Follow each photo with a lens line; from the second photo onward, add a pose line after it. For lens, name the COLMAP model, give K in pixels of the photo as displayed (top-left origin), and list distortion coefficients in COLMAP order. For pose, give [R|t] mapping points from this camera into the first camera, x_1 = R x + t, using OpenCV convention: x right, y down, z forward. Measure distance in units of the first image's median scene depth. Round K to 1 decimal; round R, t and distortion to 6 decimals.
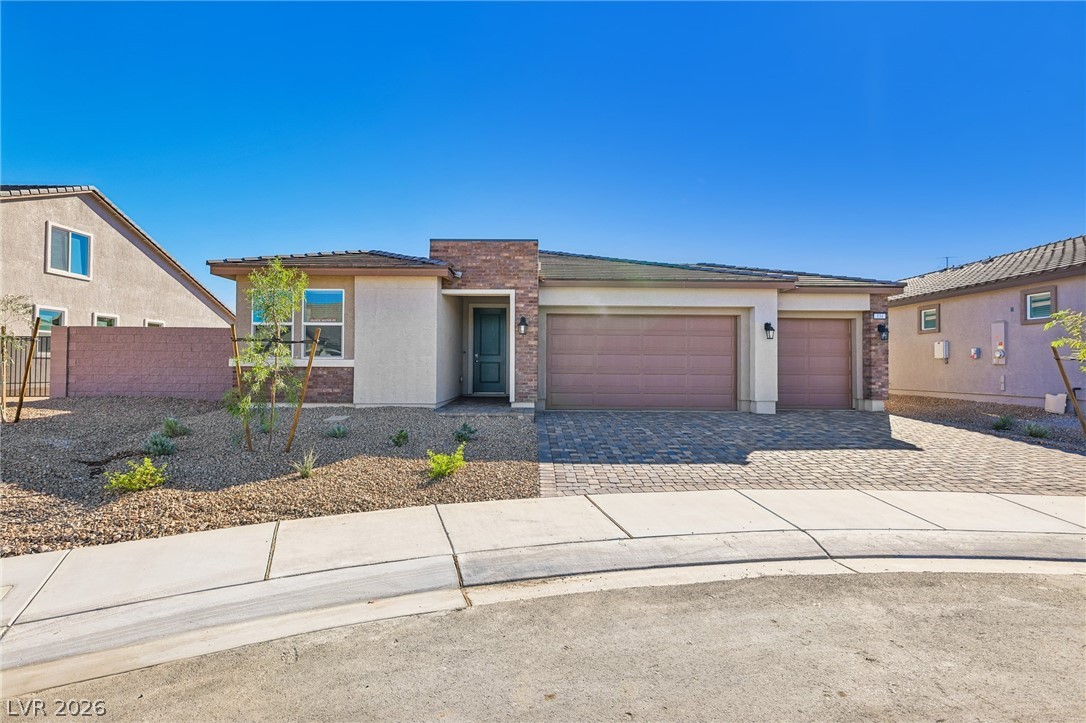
lens RADIAL K [[525.4, 0, 541.0], [0, 525.4, 359.6], [0, 0, 1]] dist [-0.002569, -0.000318]
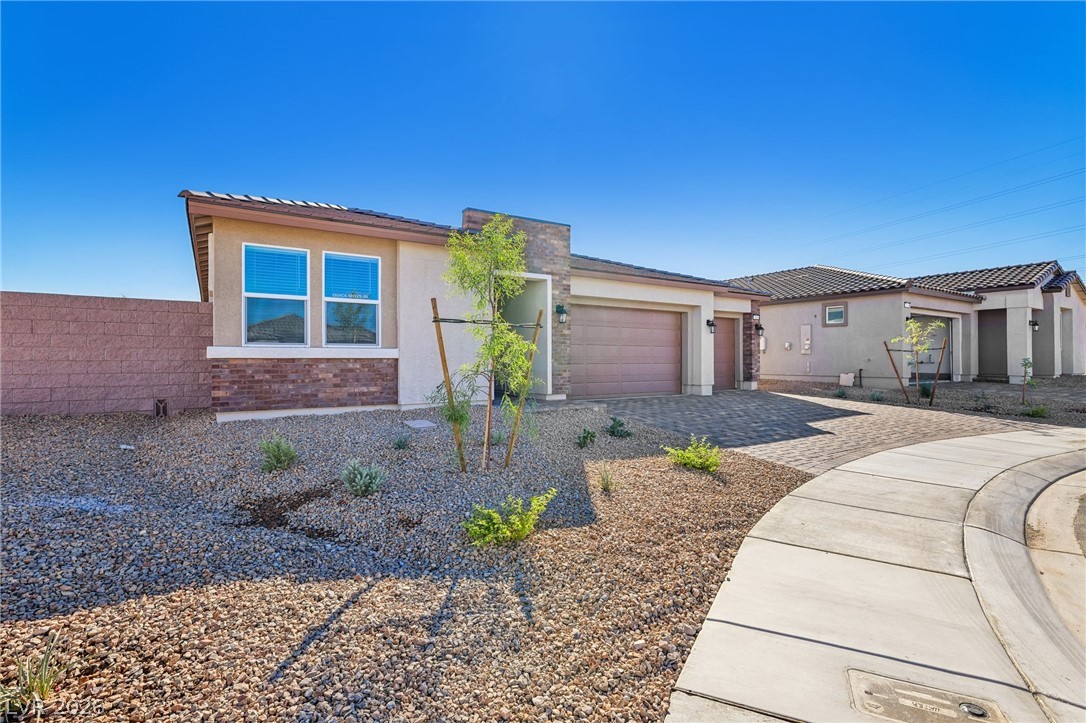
lens RADIAL K [[525.4, 0, 542.1], [0, 525.4, 360.9], [0, 0, 1]] dist [-0.002569, -0.000318]
pose [[0.834508, -0.008298, 0.550933, -0.582245], [-0.003261, 0.999795, 0.019999, 0.001677], [-0.550986, -0.018486, 0.834310, 0.218511]]
